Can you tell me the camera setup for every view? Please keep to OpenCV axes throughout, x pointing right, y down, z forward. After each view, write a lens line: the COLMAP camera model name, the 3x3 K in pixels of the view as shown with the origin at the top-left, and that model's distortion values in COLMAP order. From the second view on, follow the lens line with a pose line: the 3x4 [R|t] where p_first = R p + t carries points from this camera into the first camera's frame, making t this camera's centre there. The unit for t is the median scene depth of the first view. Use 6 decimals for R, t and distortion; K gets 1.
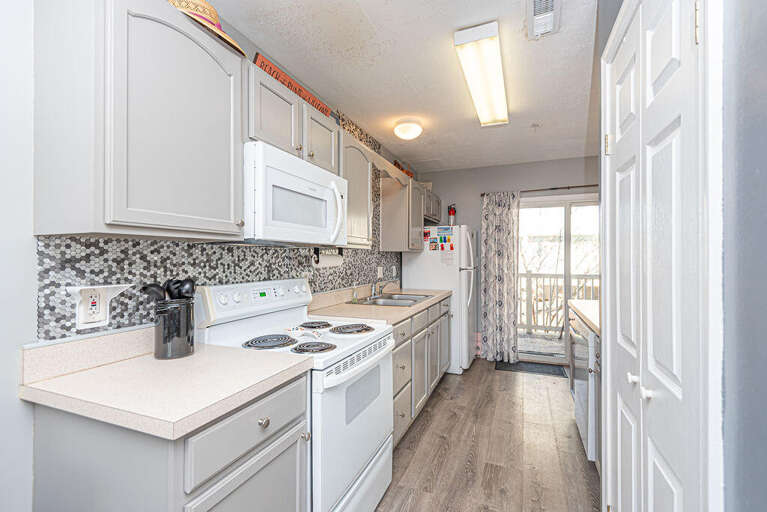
lens RADIAL K [[344.6, 0, 383.5], [0, 344.6, 256.0], [0, 0, 1]] dist [0.000426, 0.000130]
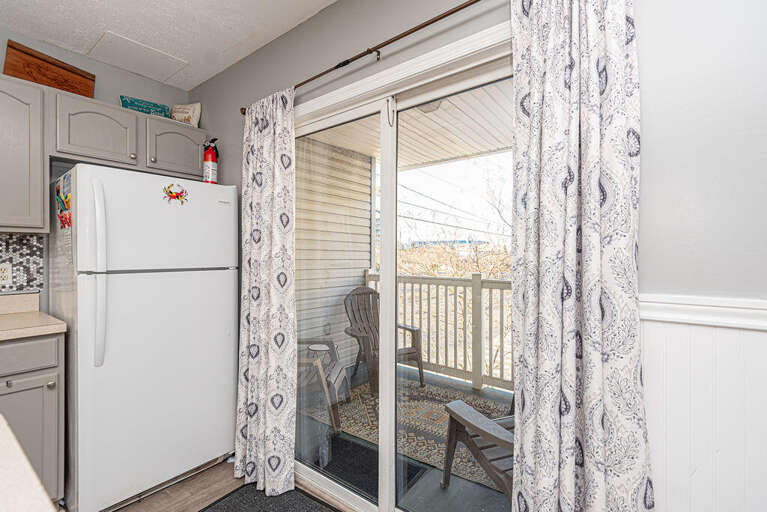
lens RADIAL K [[355.5, 0, 386.4], [0, 355.5, 253.2], [0, 0, 1]] dist [0.001103, 0.000314]
pose [[0.967112, 0.001859, -0.254343, 0.930094], [-0.001167, 0.999995, 0.002873, 0.018784], [0.254347, -0.002481, 0.967110, 0.922932]]
